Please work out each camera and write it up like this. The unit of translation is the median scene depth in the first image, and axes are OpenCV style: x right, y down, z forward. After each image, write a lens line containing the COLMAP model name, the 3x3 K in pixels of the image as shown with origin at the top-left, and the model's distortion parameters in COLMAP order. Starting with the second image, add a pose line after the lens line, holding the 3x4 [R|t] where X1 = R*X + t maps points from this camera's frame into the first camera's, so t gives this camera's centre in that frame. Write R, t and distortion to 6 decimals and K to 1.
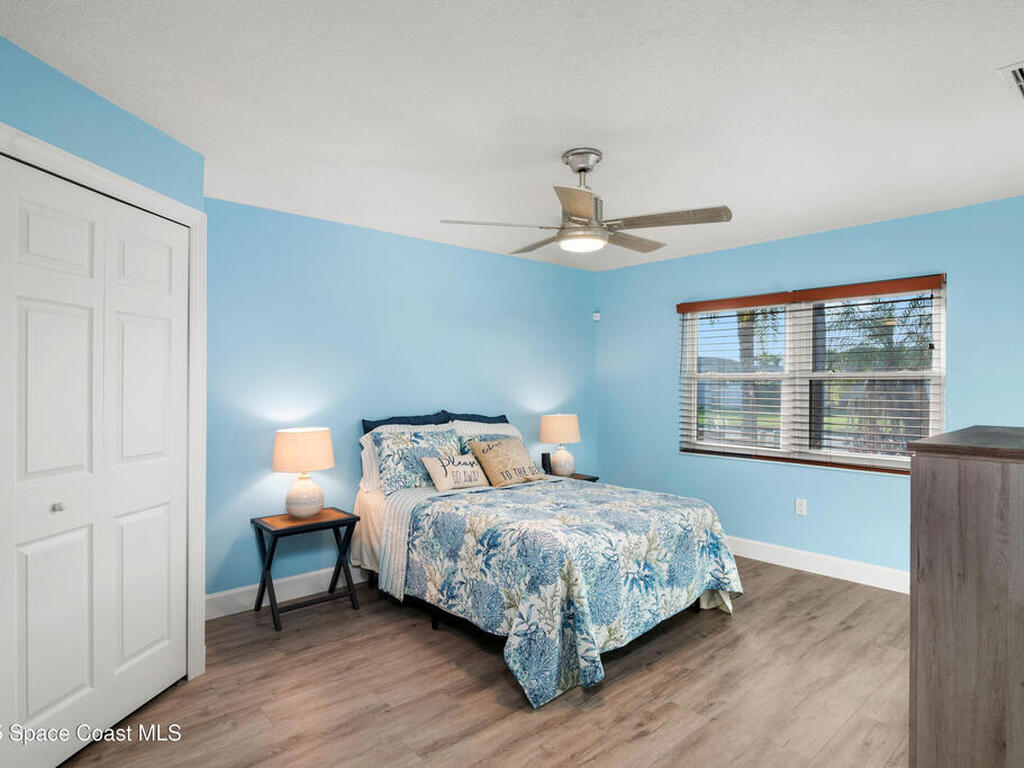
lens RADIAL K [[566.0, 0, 512.0], [0, 566.0, 384.0], [0, 0, 1]] dist [-0.035482, 0.014647]
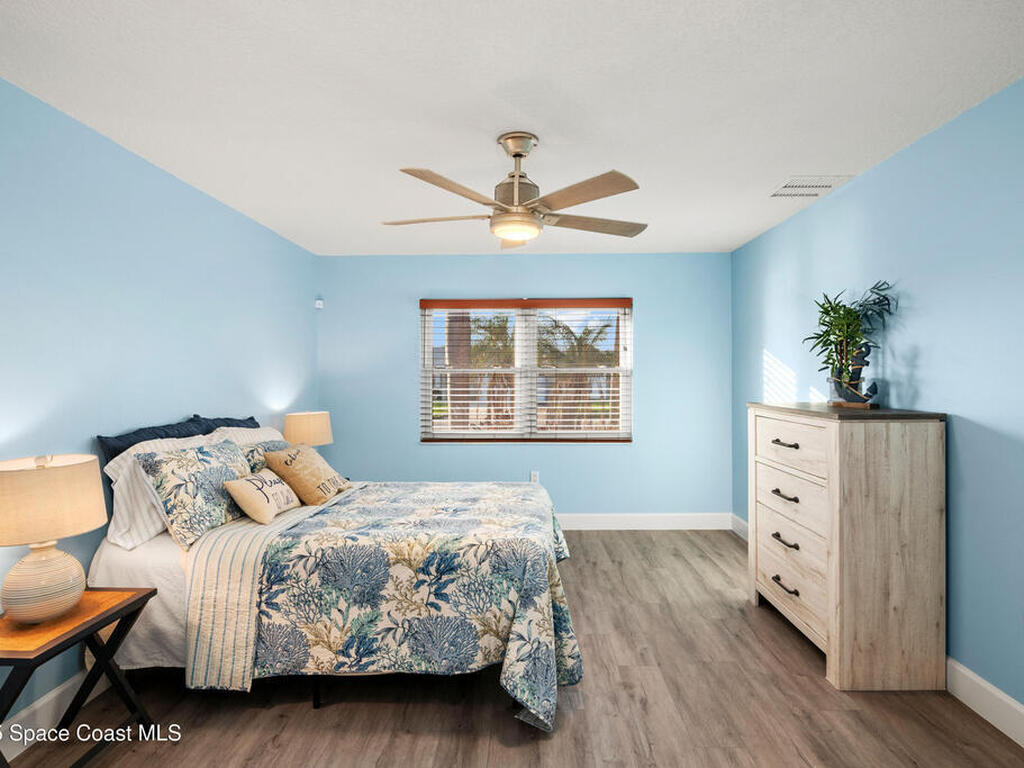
lens RADIAL K [[523.3, 0, 512.0], [0, 523.3, 384.0], [0, 0, 1]] dist [-0.018792, 0.001180]
pose [[0.691907, -0.013700, 0.721857, -0.485251], [0.005793, 0.999893, 0.013425, 0.001101], [-0.721963, -0.005107, 0.691912, 0.370470]]
